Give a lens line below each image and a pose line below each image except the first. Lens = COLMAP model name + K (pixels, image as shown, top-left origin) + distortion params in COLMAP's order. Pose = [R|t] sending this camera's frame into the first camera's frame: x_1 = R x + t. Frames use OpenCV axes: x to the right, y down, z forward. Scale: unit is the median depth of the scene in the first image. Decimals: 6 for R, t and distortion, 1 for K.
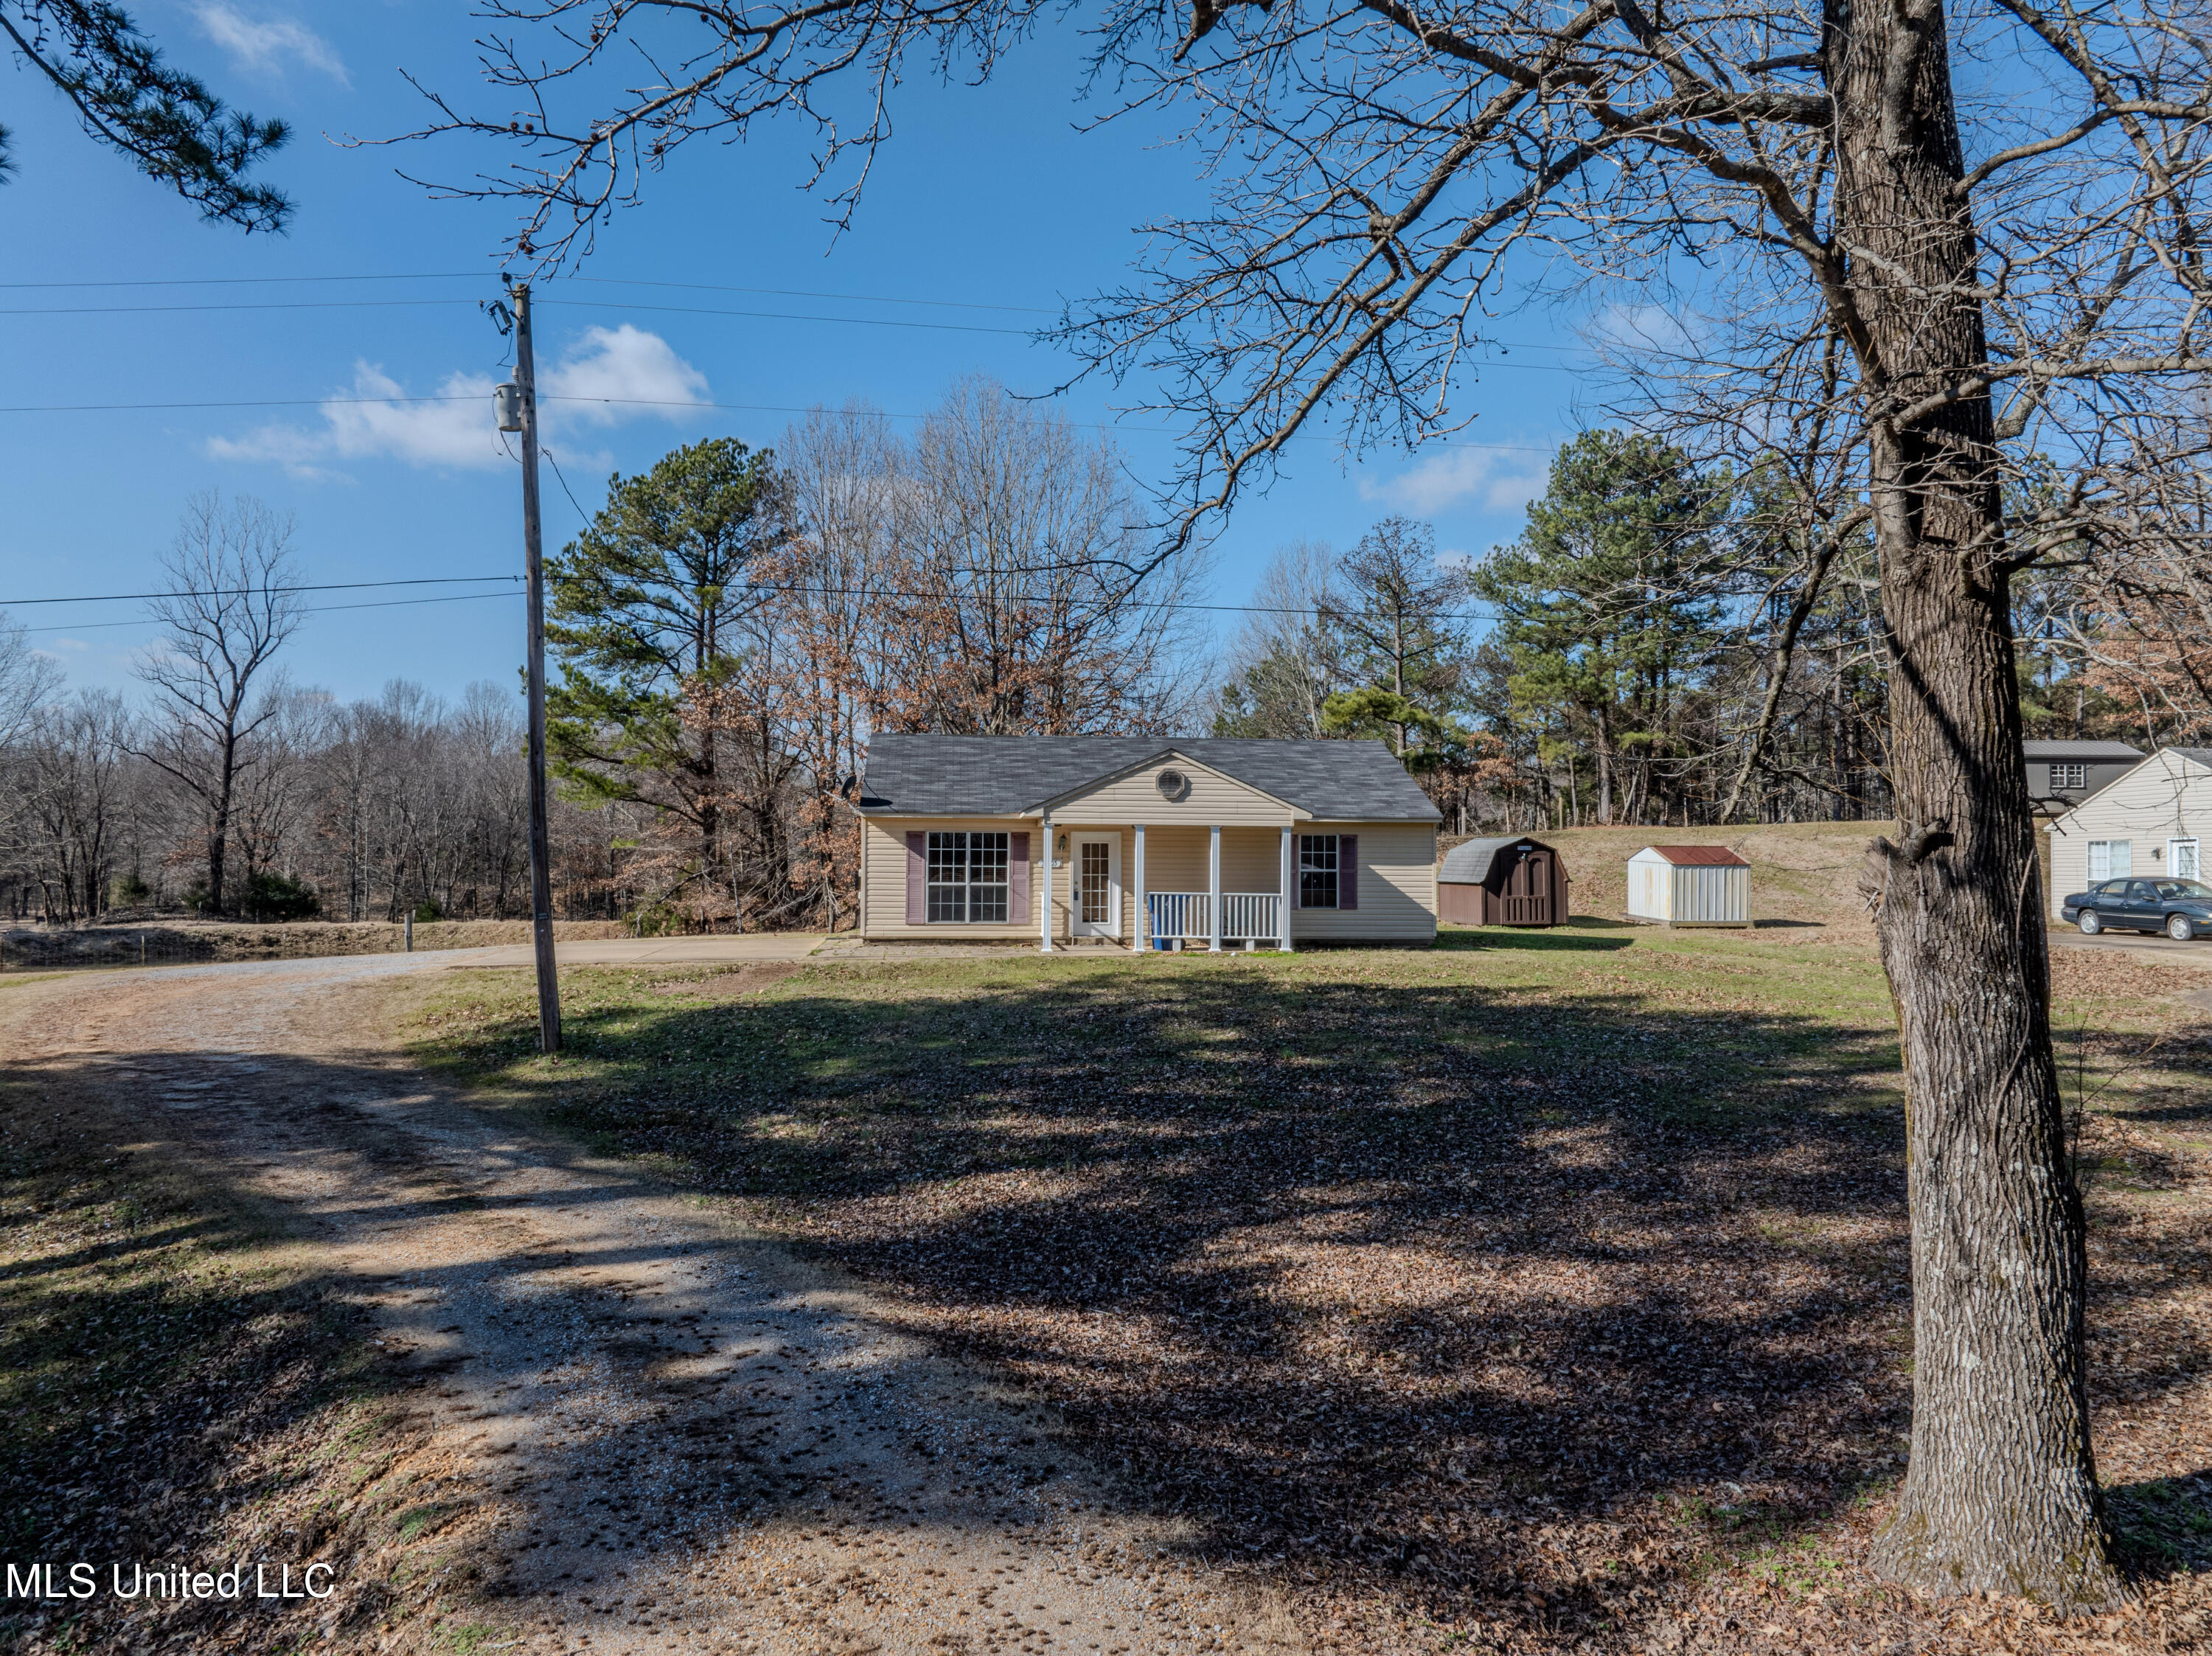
lens RADIAL K [[1579.6, 0, 1117.5], [0, 1579.6, 823.8], [0, 0, 1]] dist [-0.041419, 0.003425]
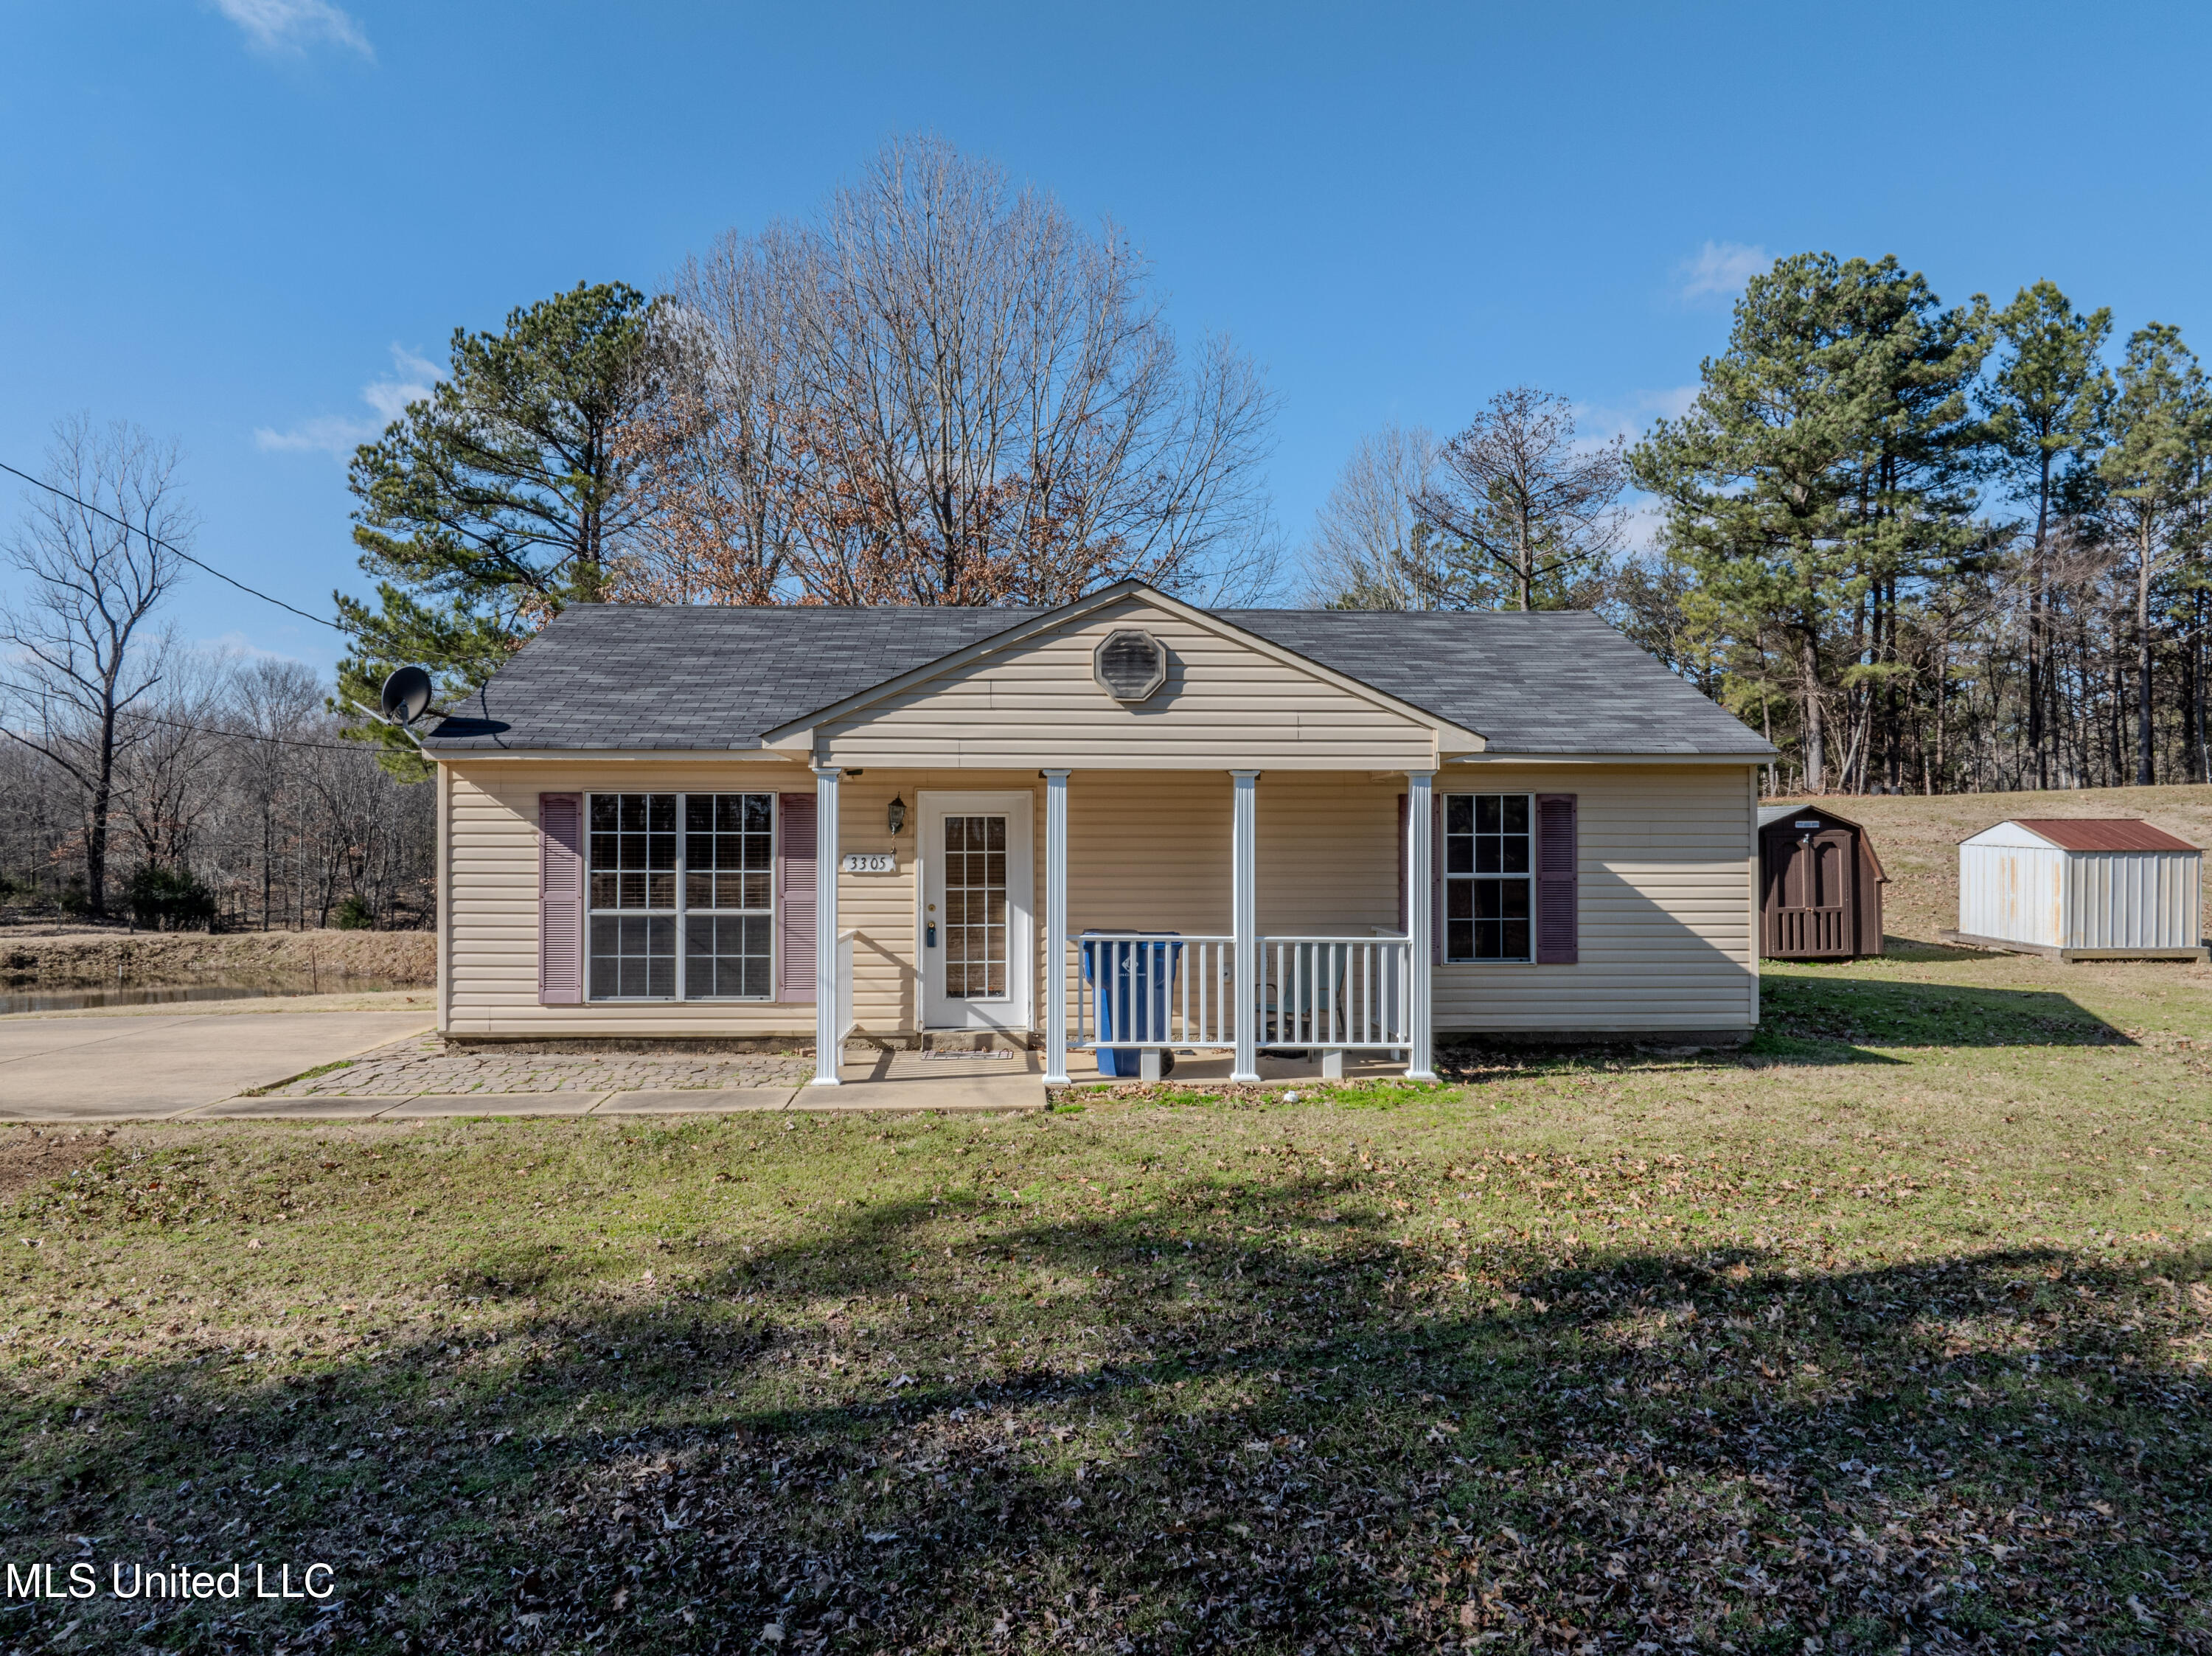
lens RADIAL K [[1580.0, 0, 1106.0], [0, 1580.0, 828.0], [0, 0, 1]] dist [-0.028369, 0.000476]
pose [[0.998433, -0.007615, -0.055438, 0.045976], [0.008303, 0.999891, 0.012189, 0.010183], [0.055339, -0.012630, 0.998388, 0.557875]]
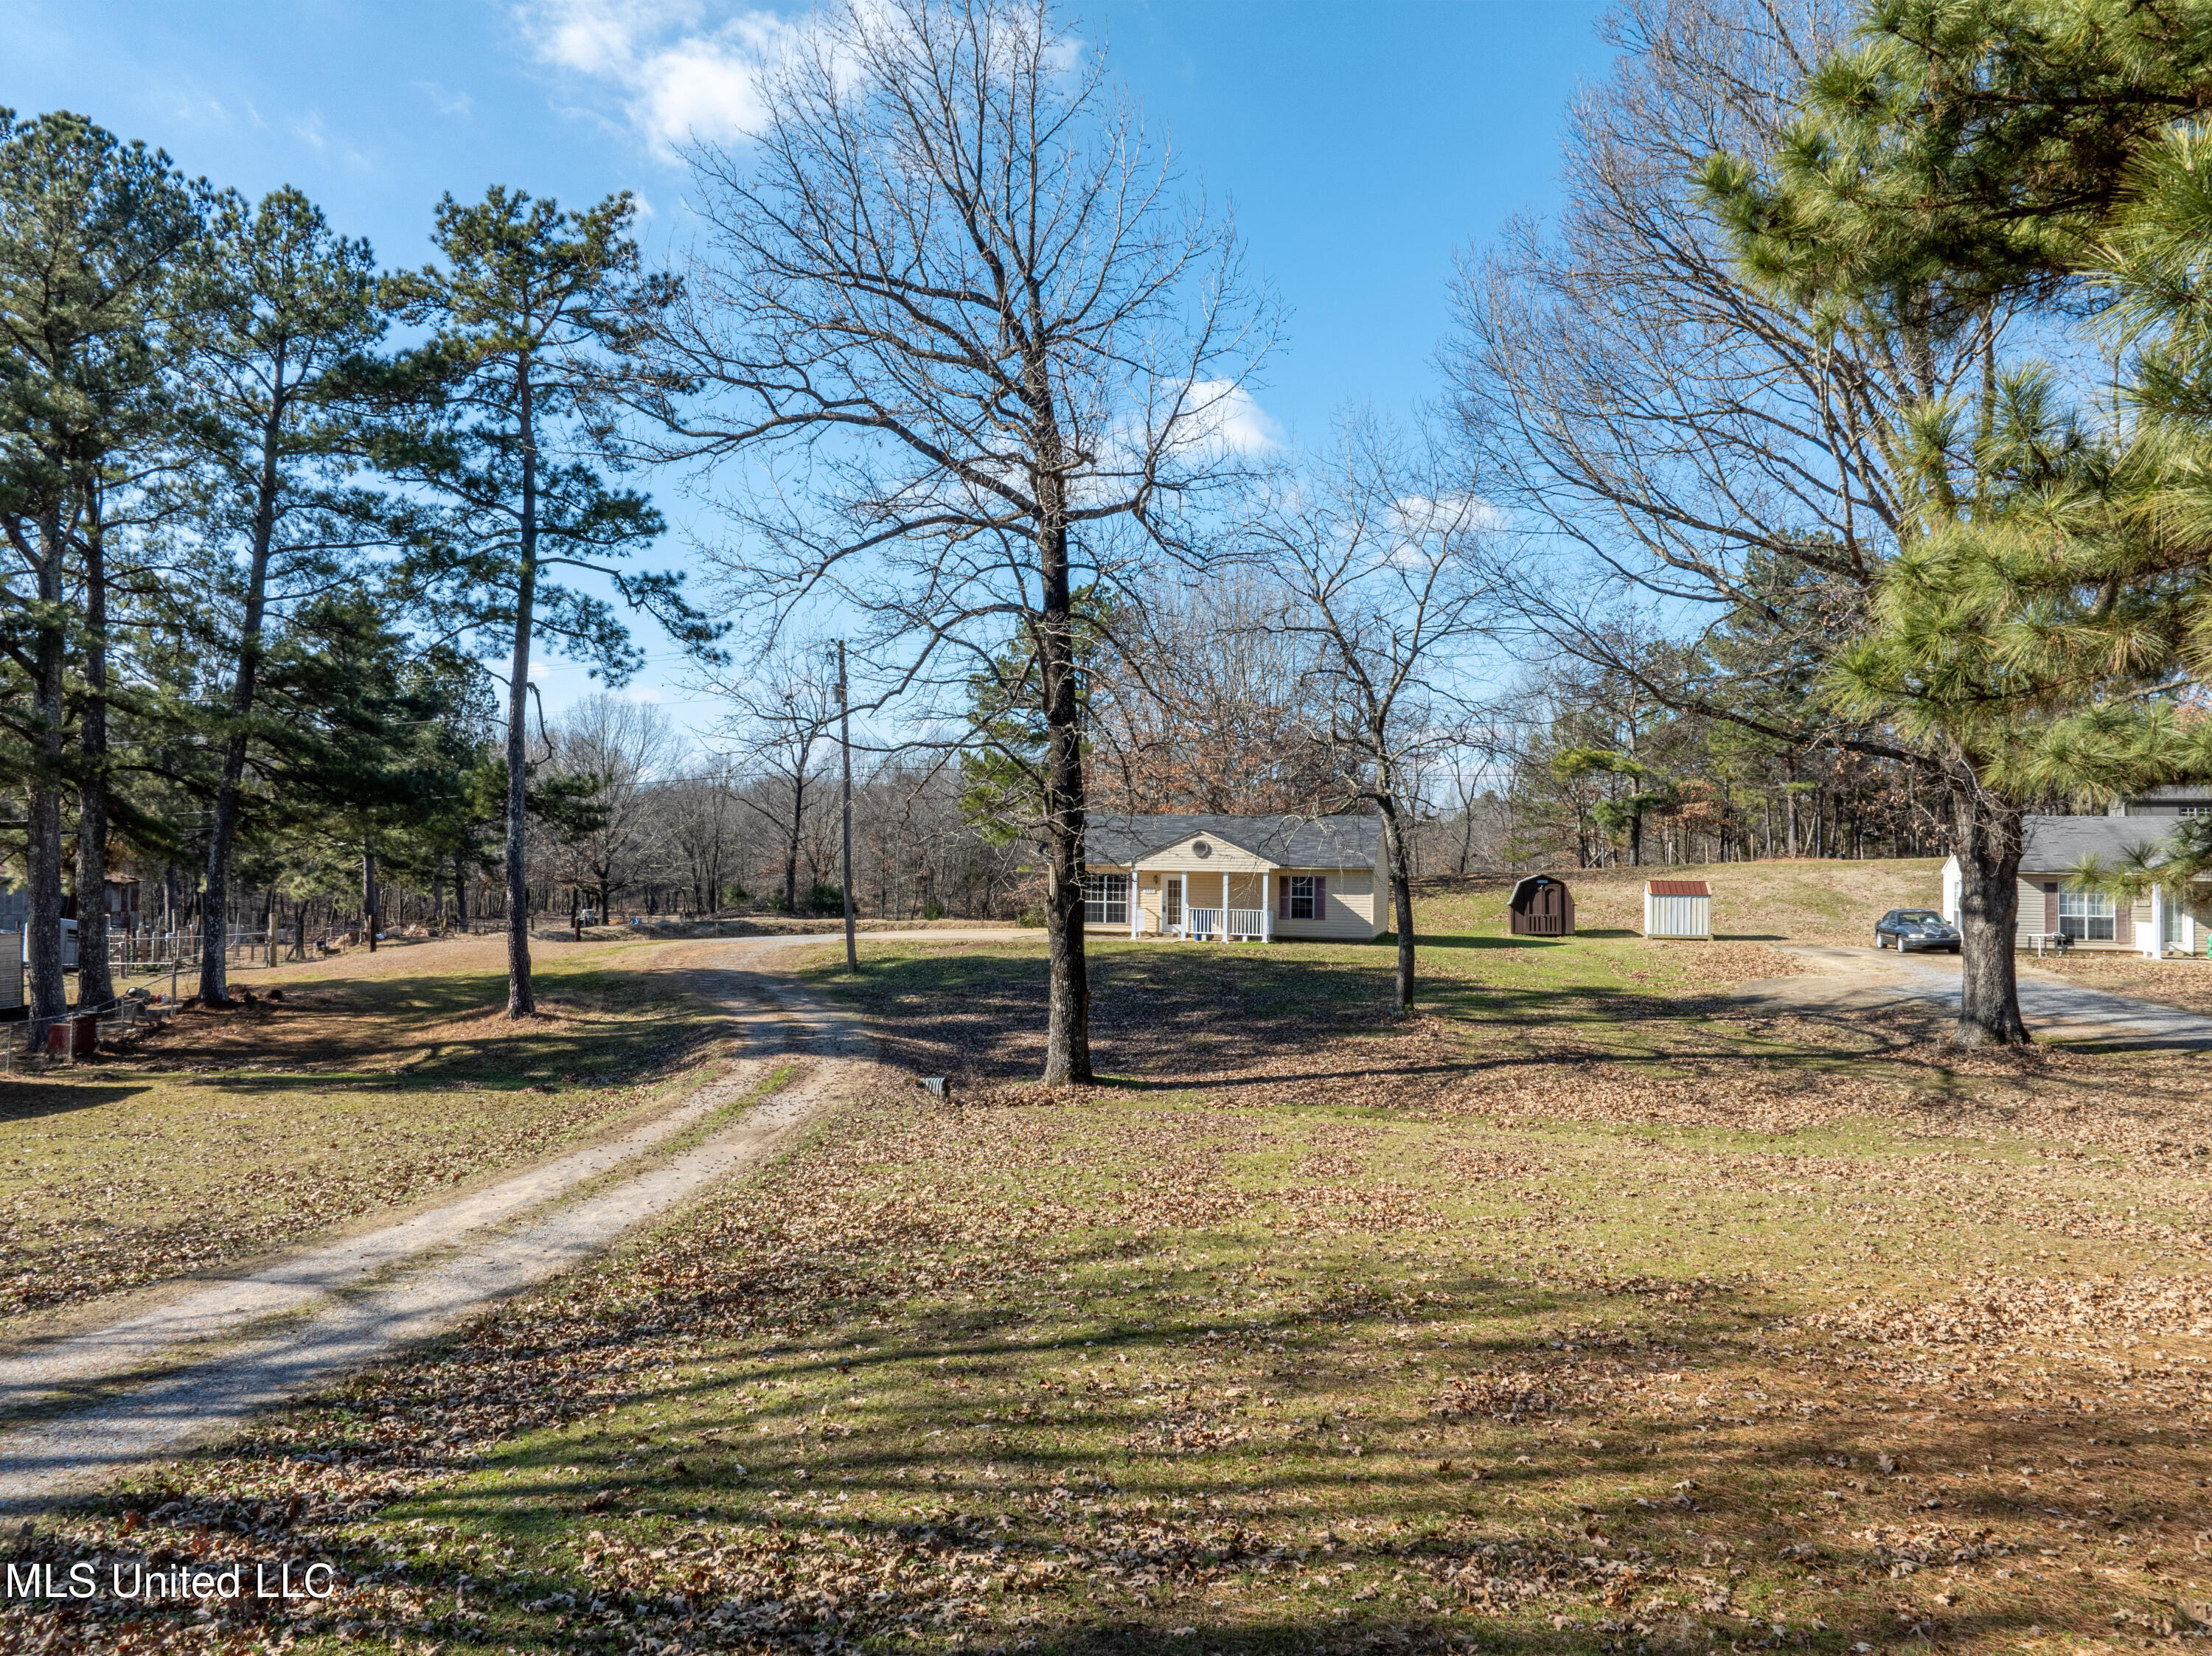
lens RADIAL K [[1583.1, 0, 1106.0], [0, 1583.1, 828.0], [0, 0, 1]] dist [-0.052108, 0.004827]
pose [[0.939045, -0.001205, -0.343792, 0.519756], [-0.000016, 0.999994, -0.003548, -0.039565], [0.343794, 0.003337, 0.939039, -0.693440]]
